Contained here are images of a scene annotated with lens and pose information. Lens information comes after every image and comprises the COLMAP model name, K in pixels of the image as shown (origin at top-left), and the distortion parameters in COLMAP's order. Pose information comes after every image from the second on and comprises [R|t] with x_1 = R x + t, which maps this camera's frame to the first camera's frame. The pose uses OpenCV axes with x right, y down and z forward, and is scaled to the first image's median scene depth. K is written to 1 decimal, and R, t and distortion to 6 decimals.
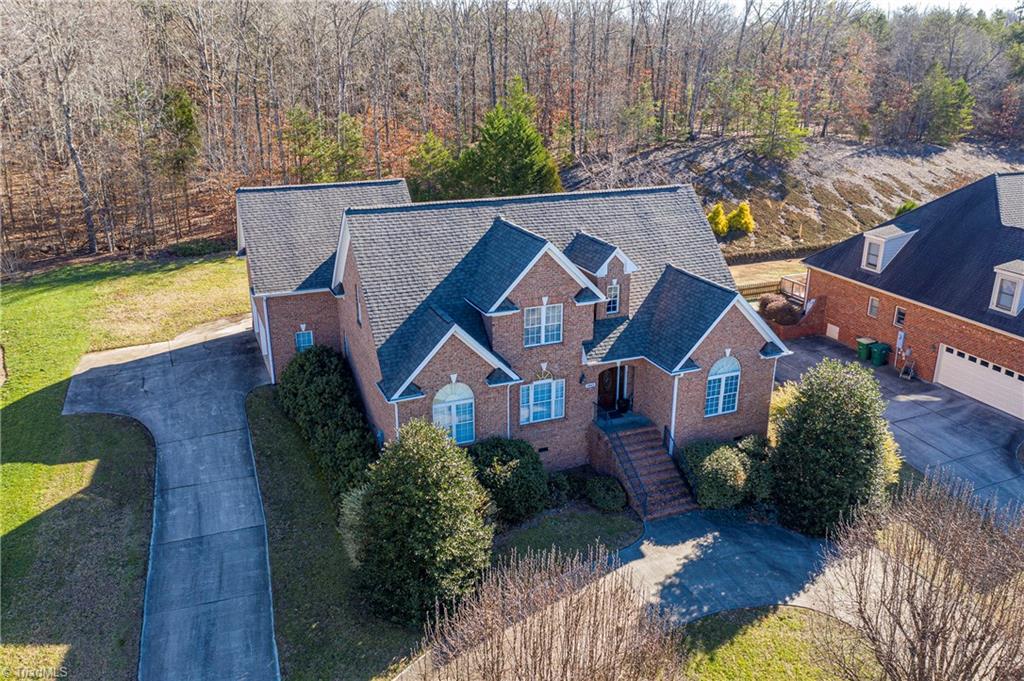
lens RADIAL K [[790.8, 0, 509.8], [0, 790.8, 342.2], [0, 0, 1]] dist [0.003565, 0.000473]
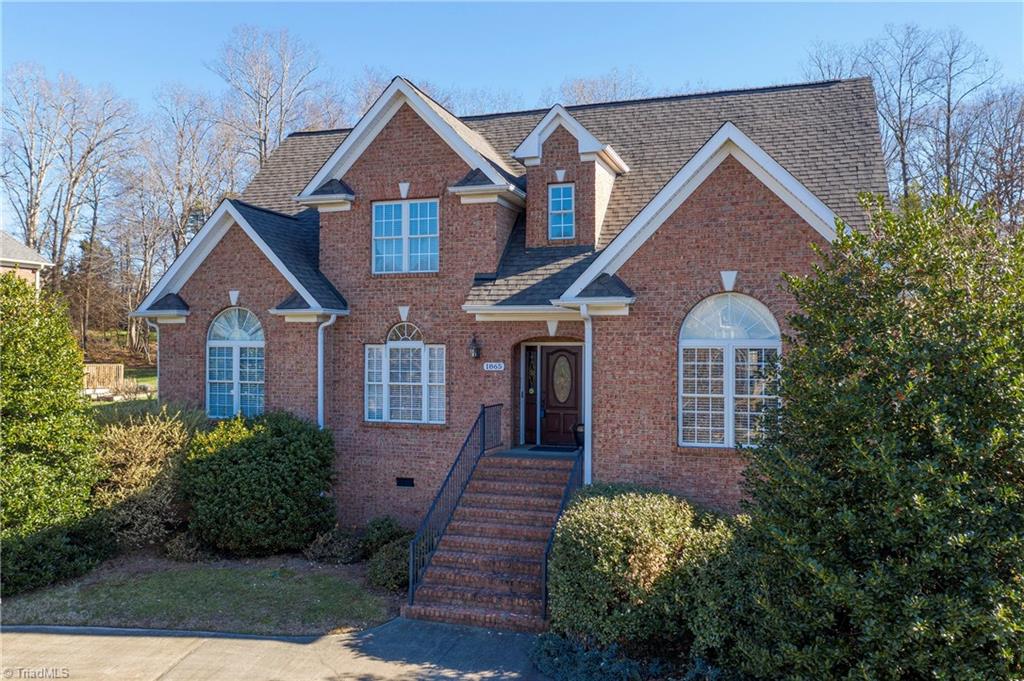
lens RADIAL K [[790.8, 0, 510.8], [0, 790.8, 339.7], [0, 0, 1]] dist [0.003565, 0.000473]
pose [[0.760630, -0.002245, -0.649182, 0.456999], [-0.225756, 0.936666, -0.267750, 0.178205], [0.608668, 0.350215, 0.711950, 0.648643]]
